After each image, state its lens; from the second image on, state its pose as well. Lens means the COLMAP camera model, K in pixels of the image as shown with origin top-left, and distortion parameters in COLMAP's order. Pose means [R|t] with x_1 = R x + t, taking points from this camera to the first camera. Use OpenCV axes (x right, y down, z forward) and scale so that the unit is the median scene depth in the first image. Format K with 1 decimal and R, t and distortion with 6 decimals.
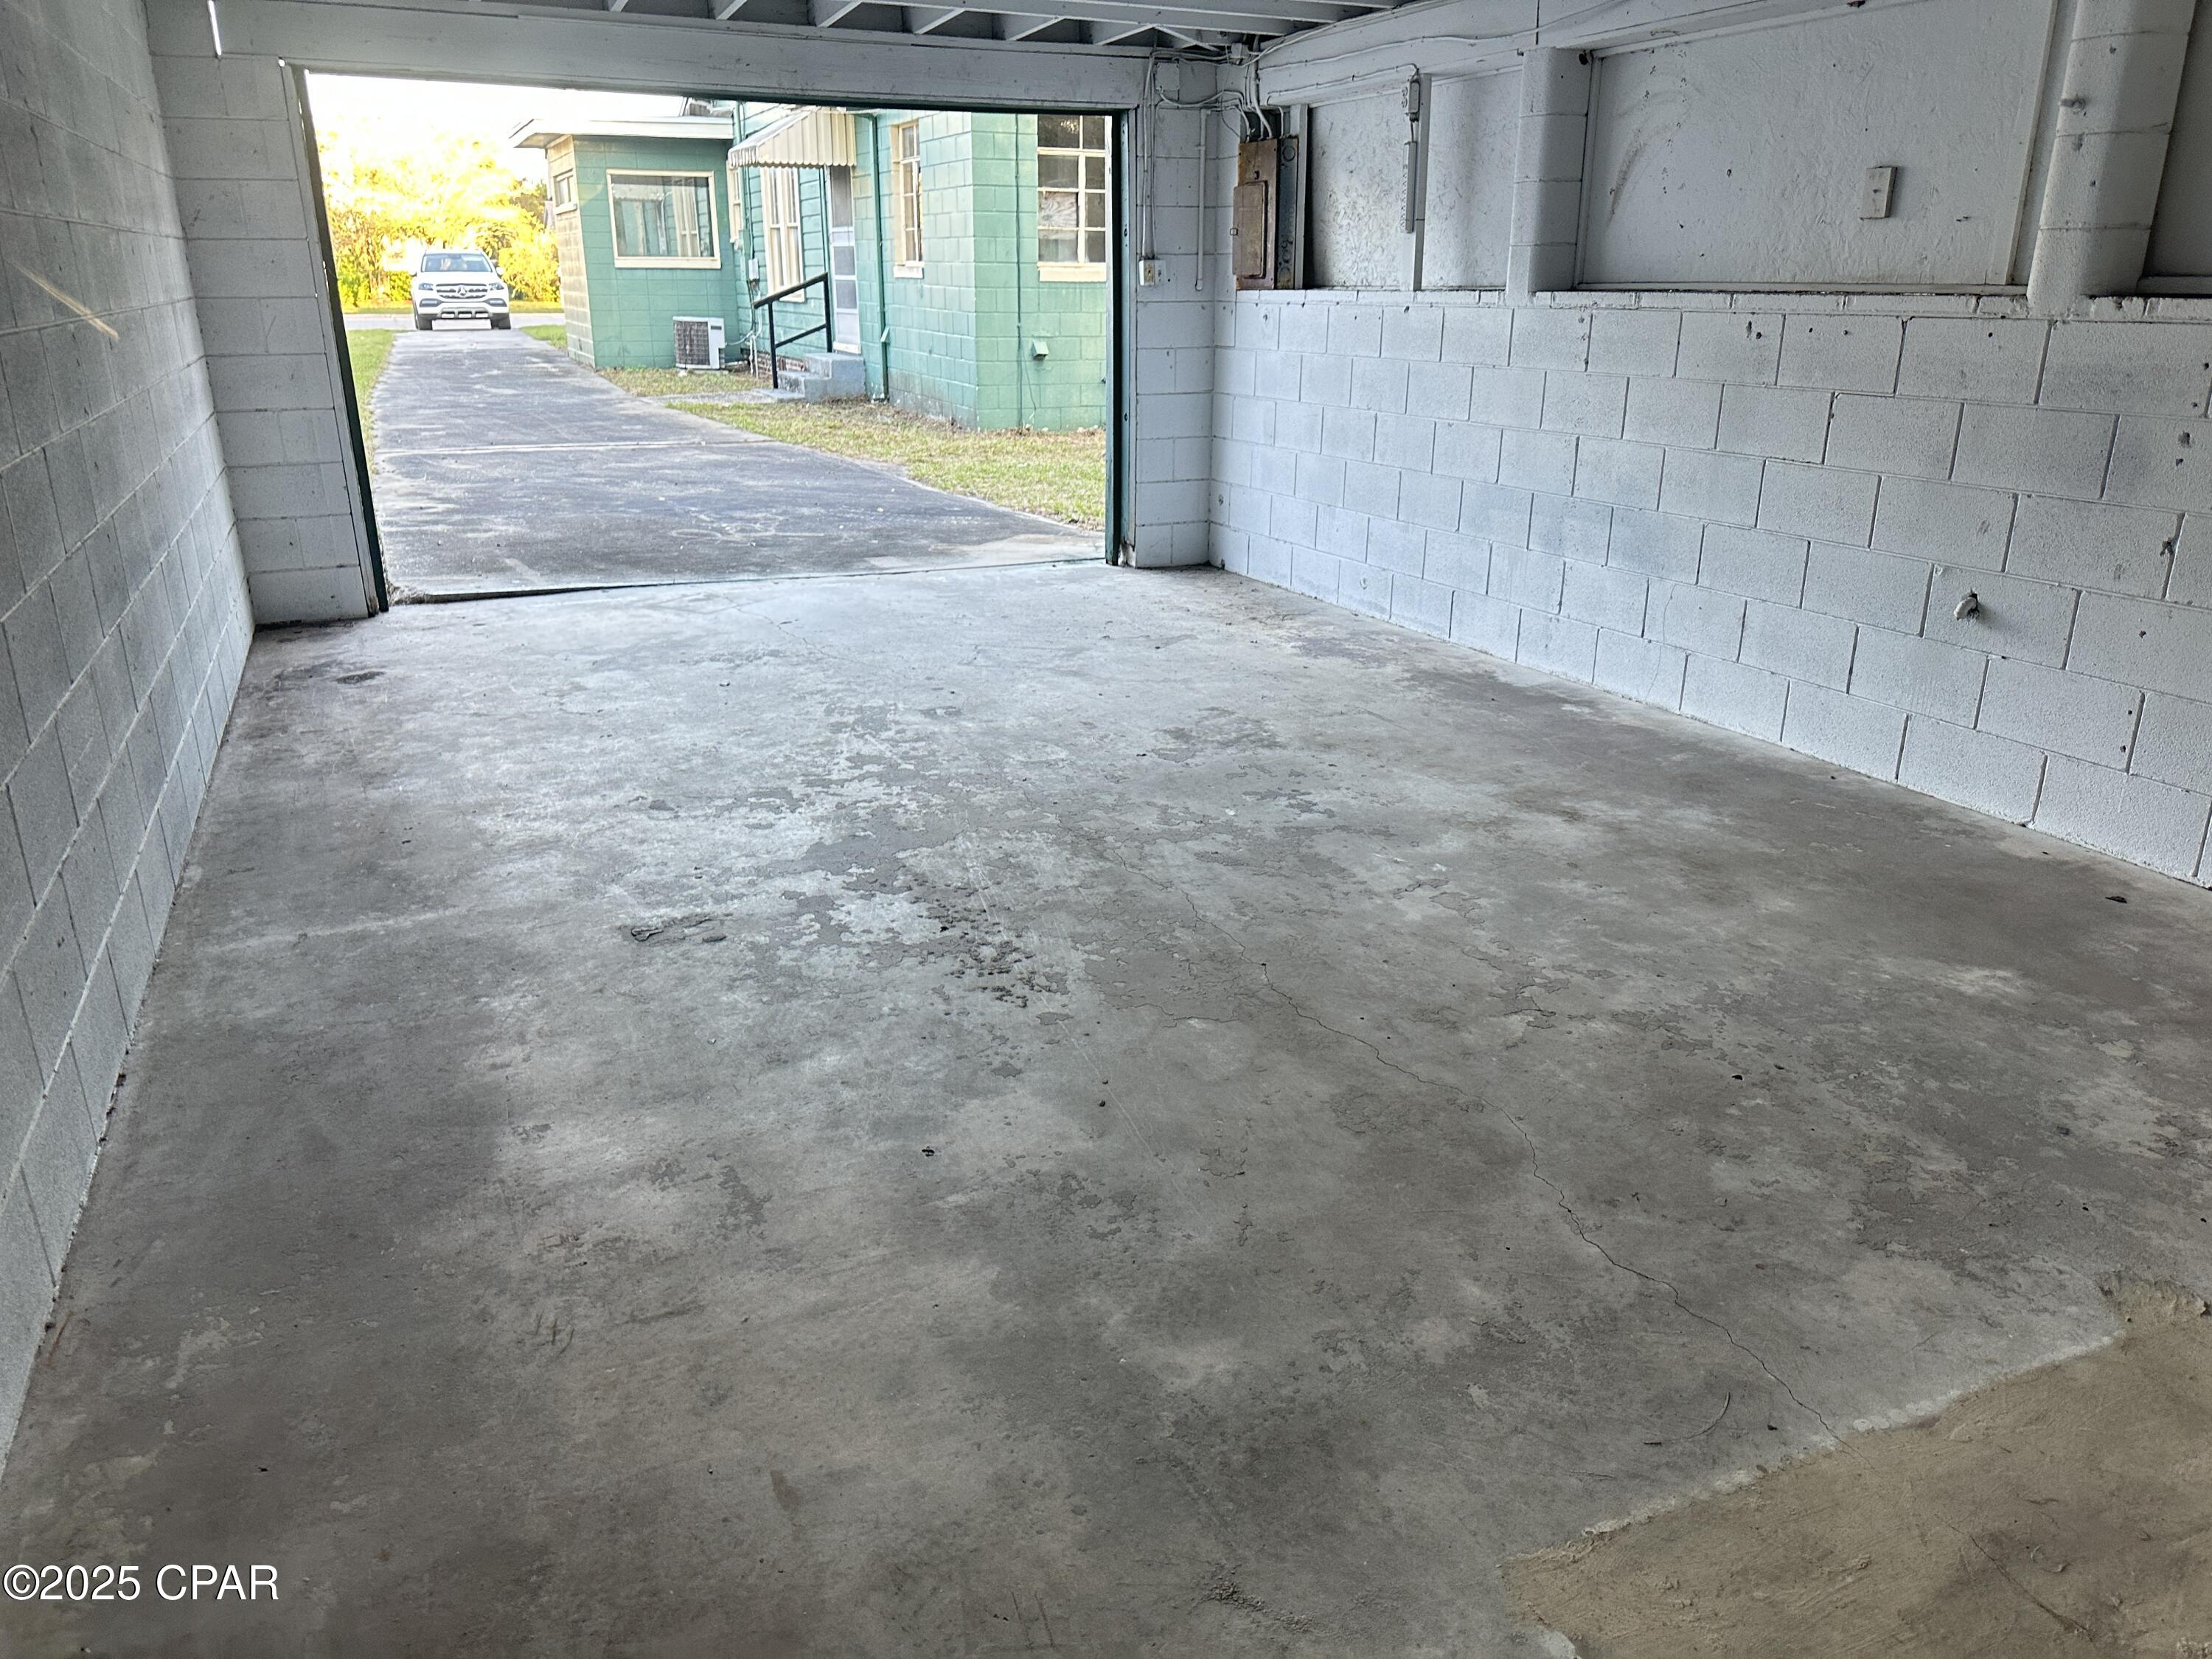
lens RADIAL K [[1536.4, 0, 1106.0], [0, 1536.4, 829.5], [0, 0, 1]] dist [0.066481, -0.094218]
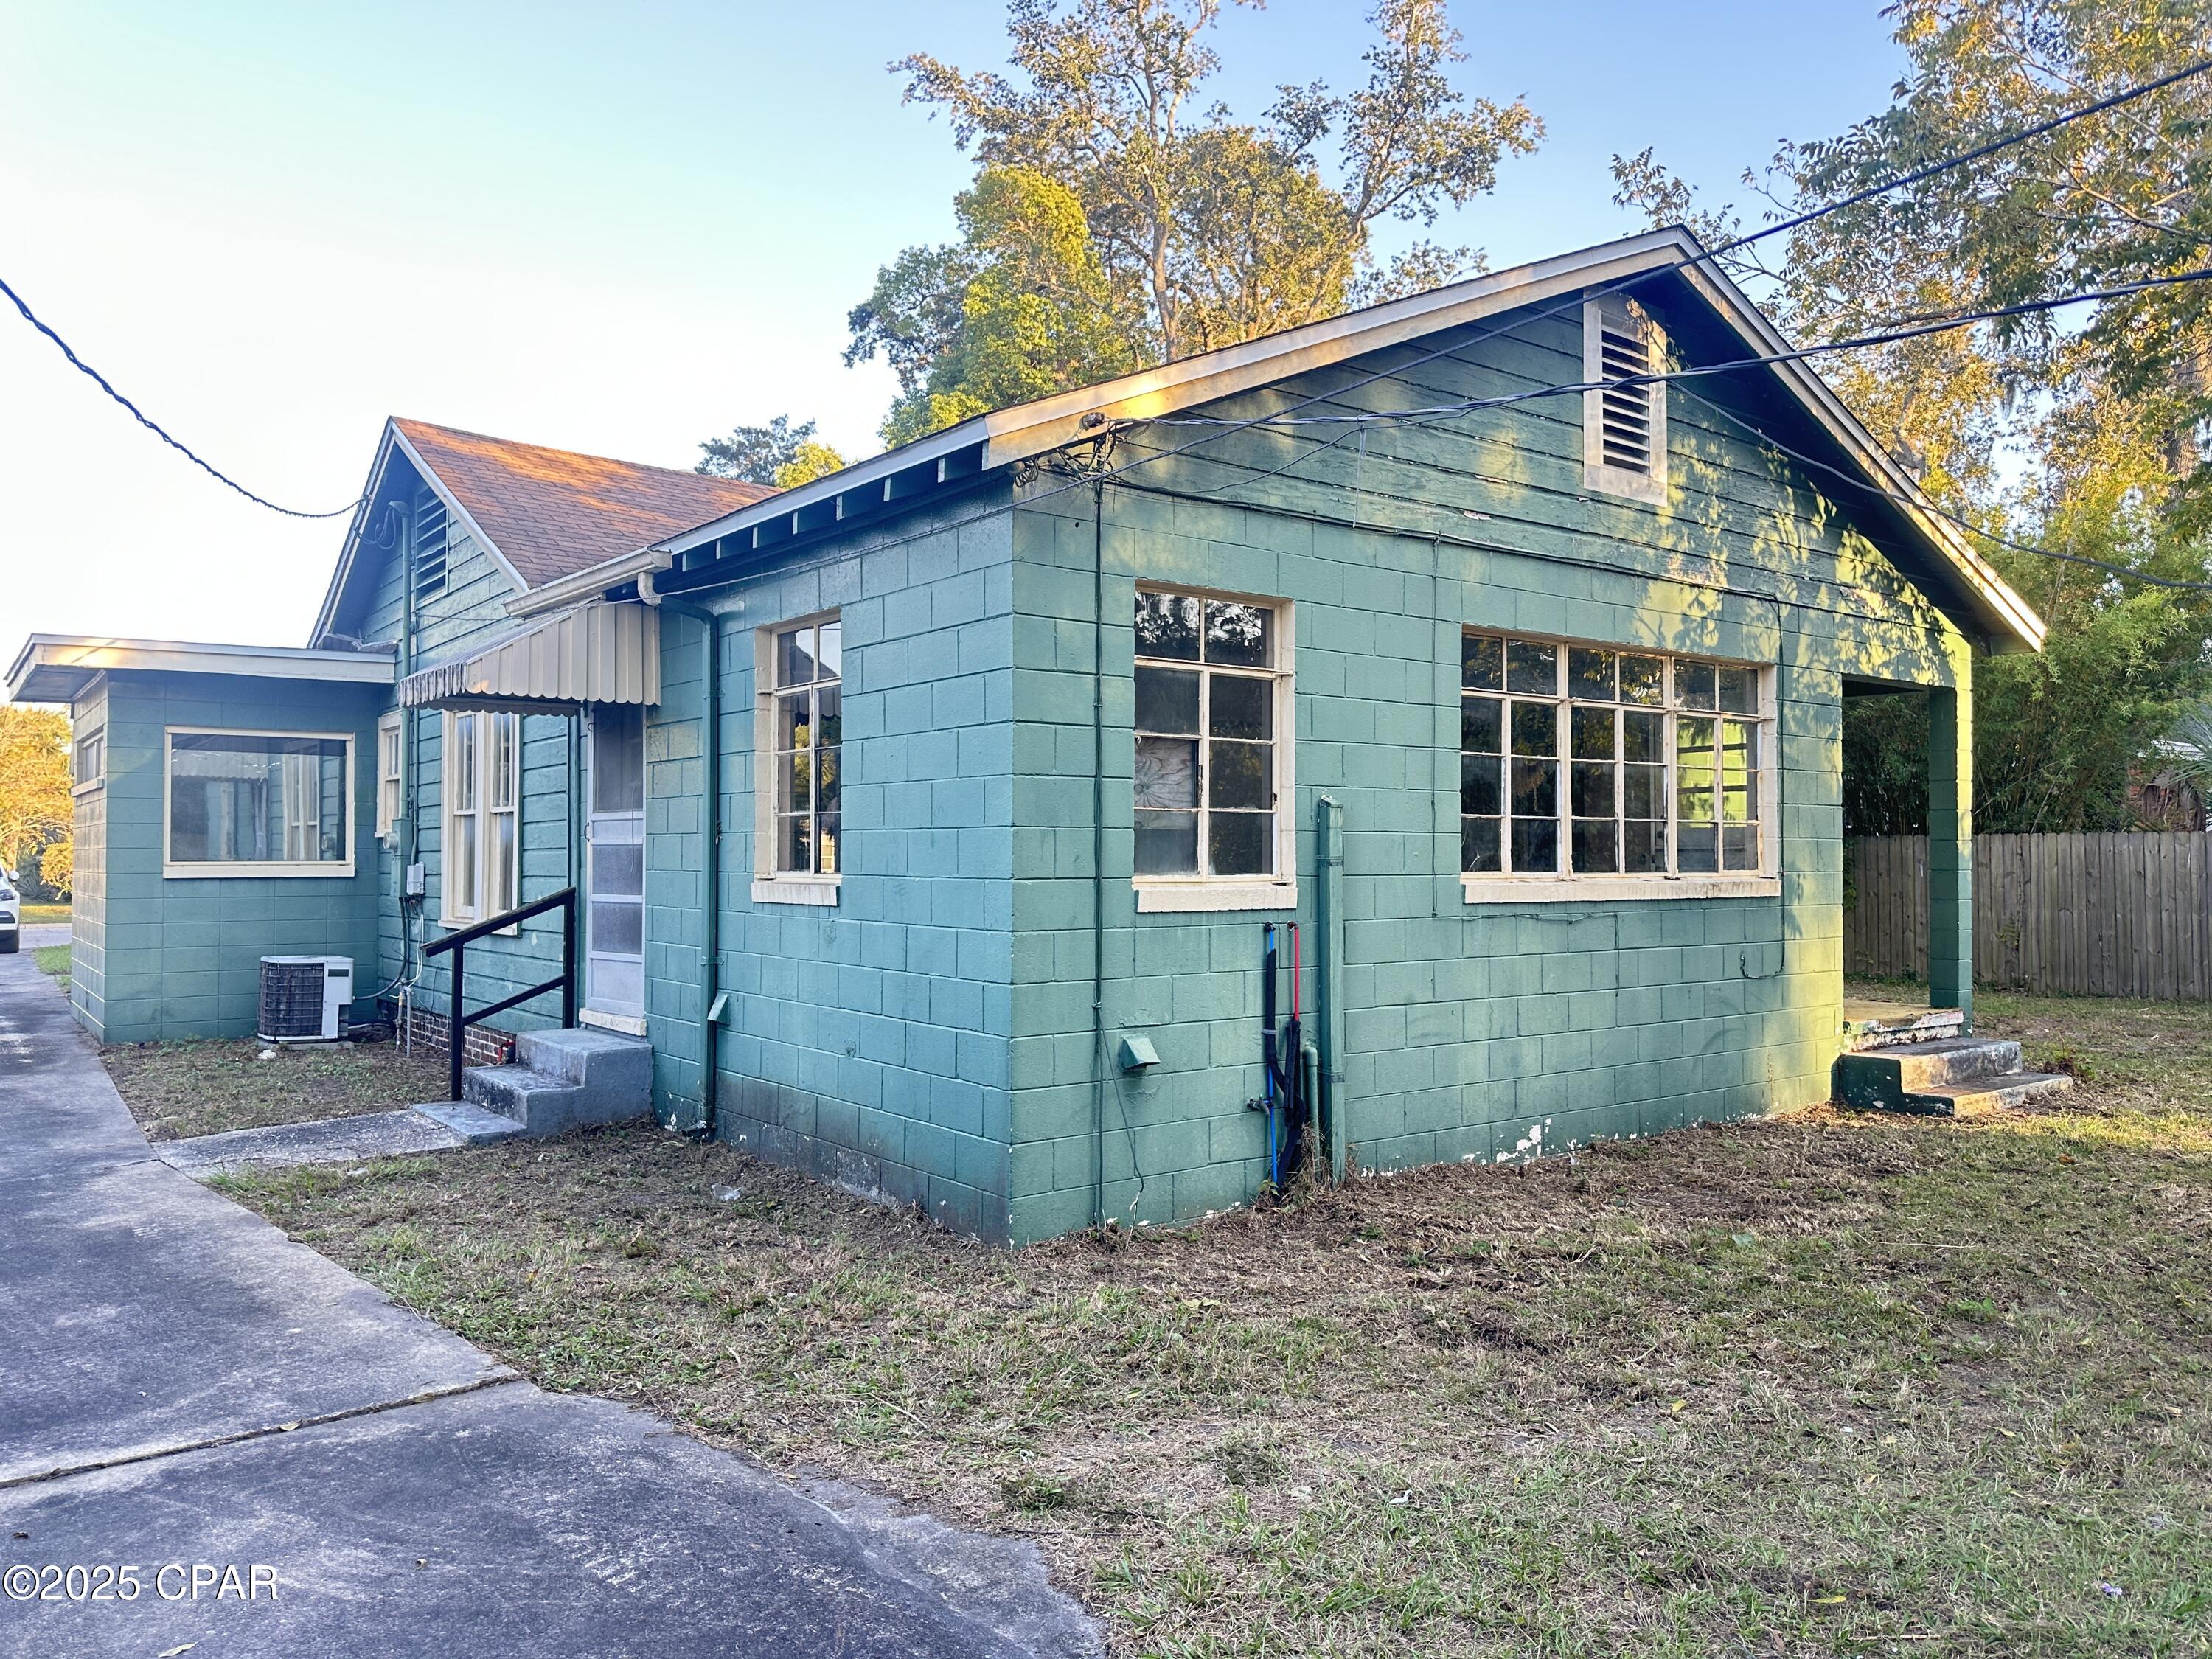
lens RADIAL K [[1536.4, 0, 1106.0], [0, 1536.4, 829.5], [0, 0, 1]] dist [0.066481, -0.094218]
pose [[0.973073, -0.001954, 0.230491, -0.122275], [0.084035, 0.934146, -0.346856, -0.171788], [-0.214634, 0.356886, 0.909156, 0.450417]]
